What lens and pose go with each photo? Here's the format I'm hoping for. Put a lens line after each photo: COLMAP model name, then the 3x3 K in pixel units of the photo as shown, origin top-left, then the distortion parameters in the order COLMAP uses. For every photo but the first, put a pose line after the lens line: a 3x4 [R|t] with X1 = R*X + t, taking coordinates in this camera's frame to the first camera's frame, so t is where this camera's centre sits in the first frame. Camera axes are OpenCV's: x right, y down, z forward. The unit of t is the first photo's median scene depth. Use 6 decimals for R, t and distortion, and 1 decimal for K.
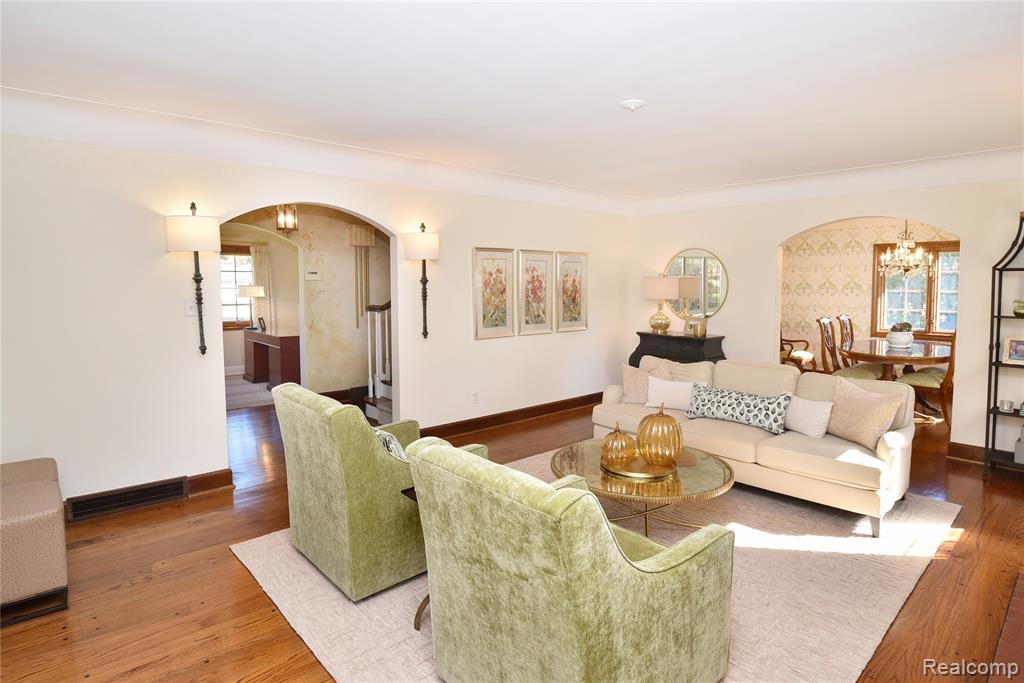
lens RADIAL K [[540.7, 0, 509.0], [0, 540.7, 326.9], [0, 0, 1]] dist [-0.026266, -0.000784]
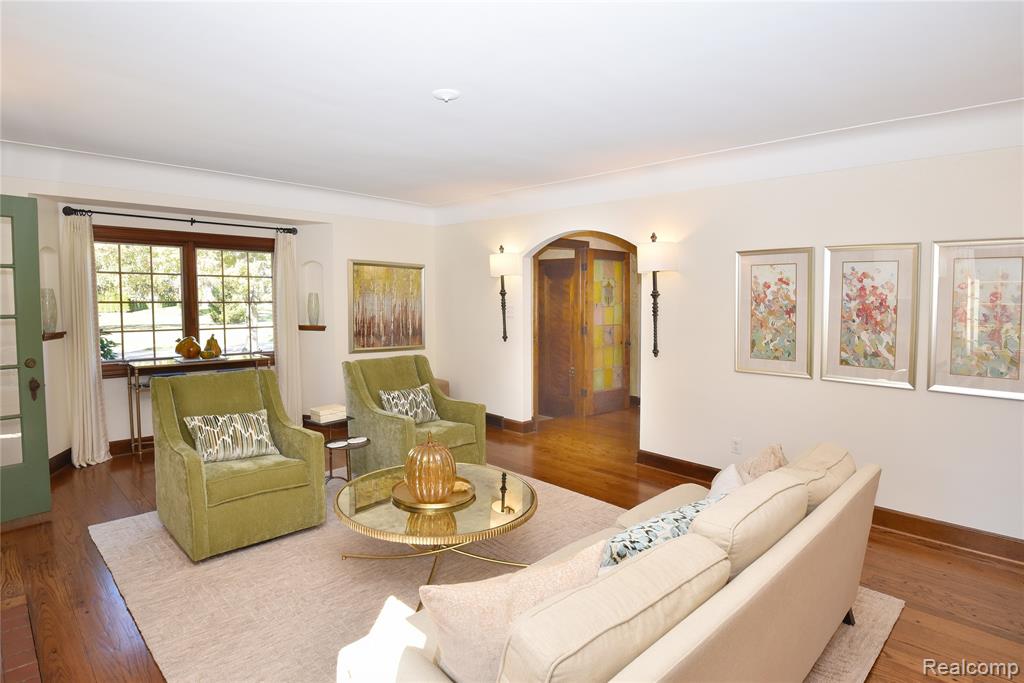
lens RADIAL K [[540.7, 0, 509.0], [0, 540.7, 326.9], [0, 0, 1]] dist [-0.026266, -0.000784]
pose [[0.047427, 0.052037, -0.997518, 0.710034], [-0.092758, 0.994556, 0.047472, -0.047615], [0.994559, 0.090276, 0.051996, 0.660723]]
